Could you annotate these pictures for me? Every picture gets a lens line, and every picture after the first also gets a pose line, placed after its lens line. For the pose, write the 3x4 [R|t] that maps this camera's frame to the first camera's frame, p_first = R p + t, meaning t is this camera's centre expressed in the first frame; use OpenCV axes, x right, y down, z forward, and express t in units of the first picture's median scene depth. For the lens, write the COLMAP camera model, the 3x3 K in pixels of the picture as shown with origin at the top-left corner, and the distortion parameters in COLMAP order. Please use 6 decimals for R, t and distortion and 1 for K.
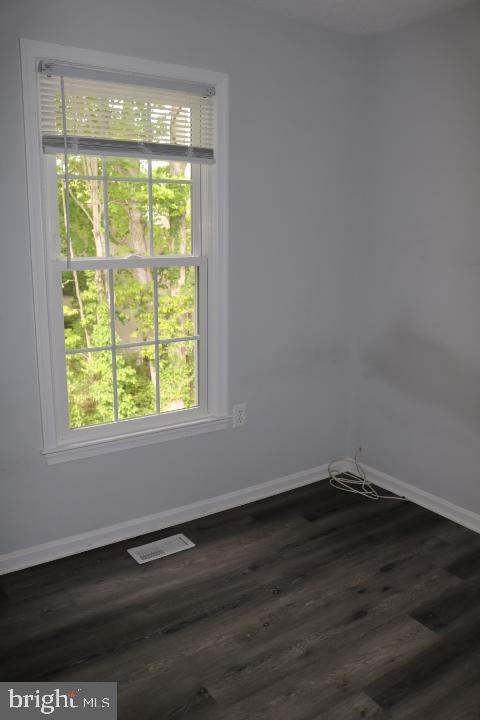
lens RADIAL K [[593.8, 0, 240.1], [0, 593.8, 352.3], [0, 0, 1]] dist [-0.130440, 0.104609]
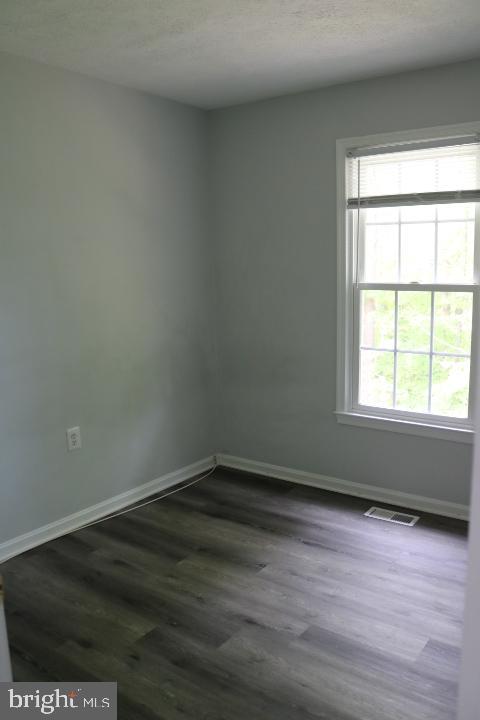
lens RADIAL K [[593.8, 0, 240.1], [0, 593.8, 352.3], [0, 0, 1]] dist [-0.130440, 0.104609]
pose [[0.316352, 0.118920, -0.941159, 1.047415], [-0.164889, 0.983903, 0.068896, -0.044711], [0.934202, 0.133392, 0.330868, 0.294244]]
